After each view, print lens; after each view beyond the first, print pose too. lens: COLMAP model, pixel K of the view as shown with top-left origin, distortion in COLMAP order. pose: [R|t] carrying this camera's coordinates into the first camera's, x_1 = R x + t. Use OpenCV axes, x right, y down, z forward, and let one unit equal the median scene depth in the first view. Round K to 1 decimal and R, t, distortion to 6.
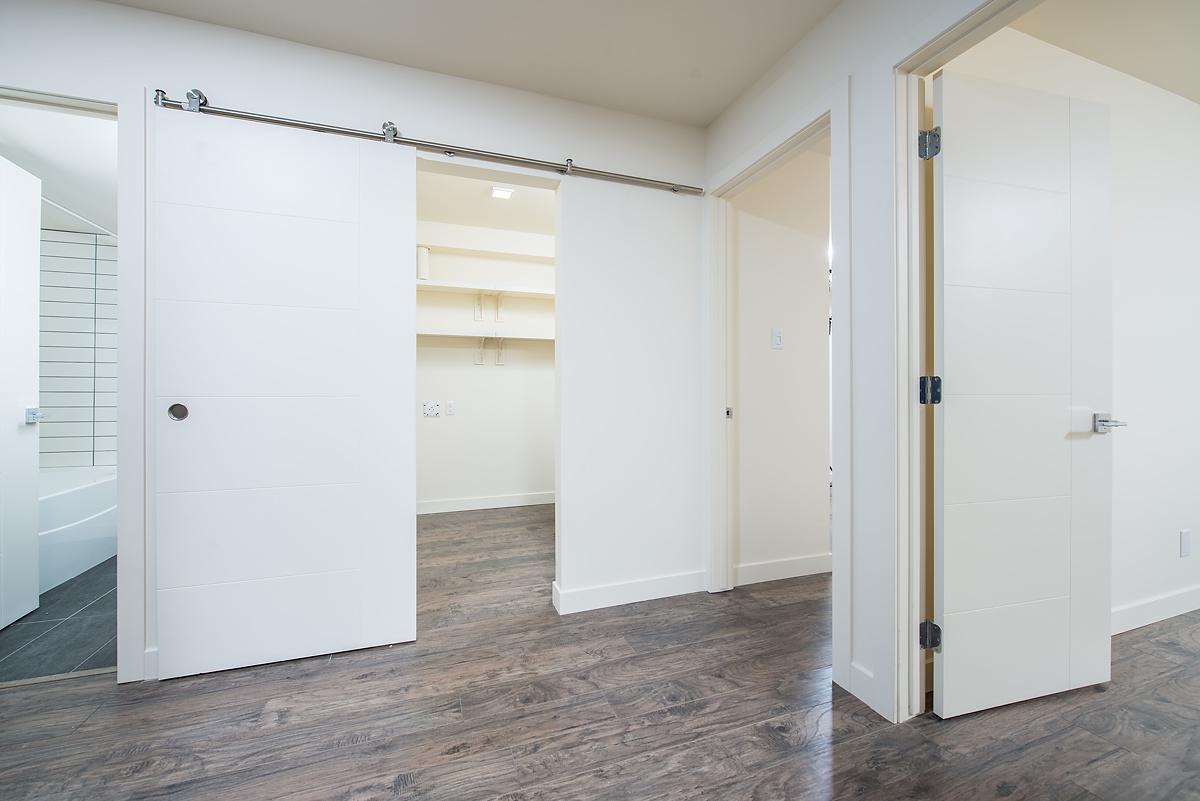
lens RADIAL K [[467.7, 0, 597.8], [0, 467.7, 396.3], [0, 0, 1]] dist [-0.016433, -0.000920]
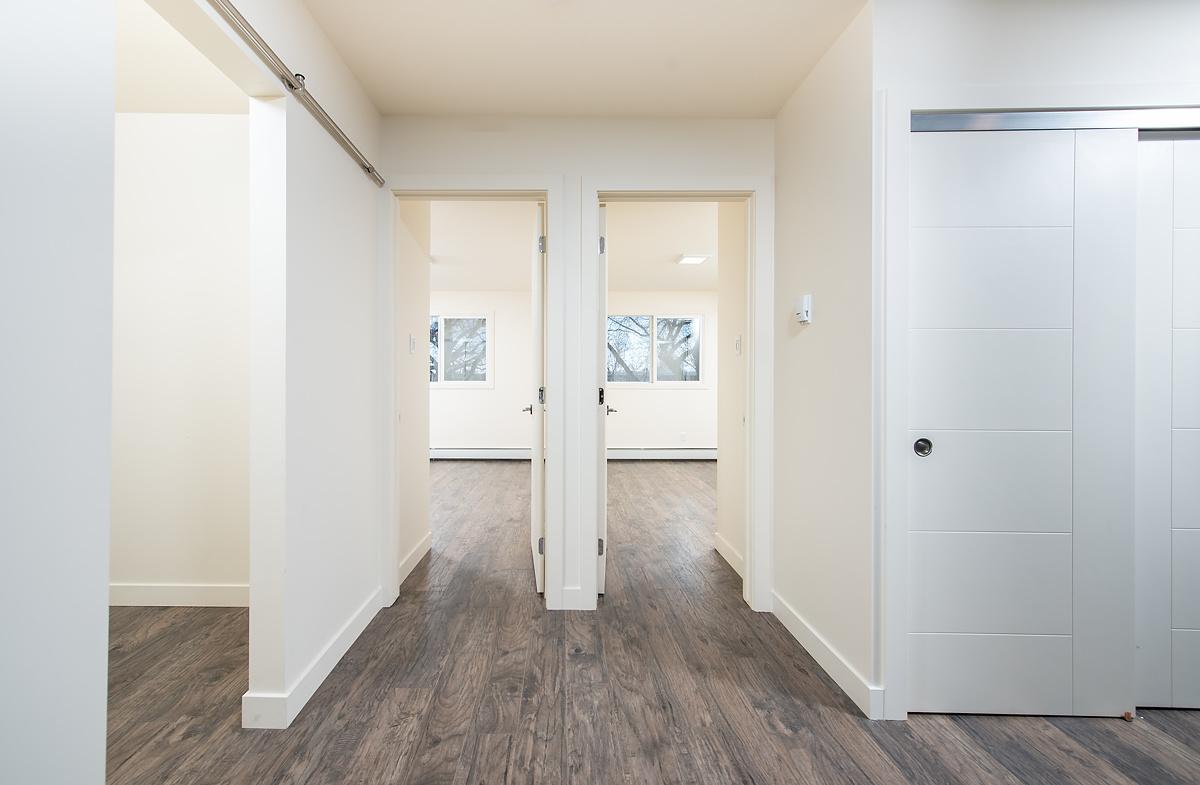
lens RADIAL K [[478.4, 0, 539.9], [0, 478.4, 380.0], [0, 0, 1]] dist [0.001076, 0.000331]
pose [[0.350887, -0.000632, 0.936417, -0.718453], [0.007286, 0.999971, -0.002055, -0.044688], [-0.936389, 0.007544, 0.350882, 0.473779]]
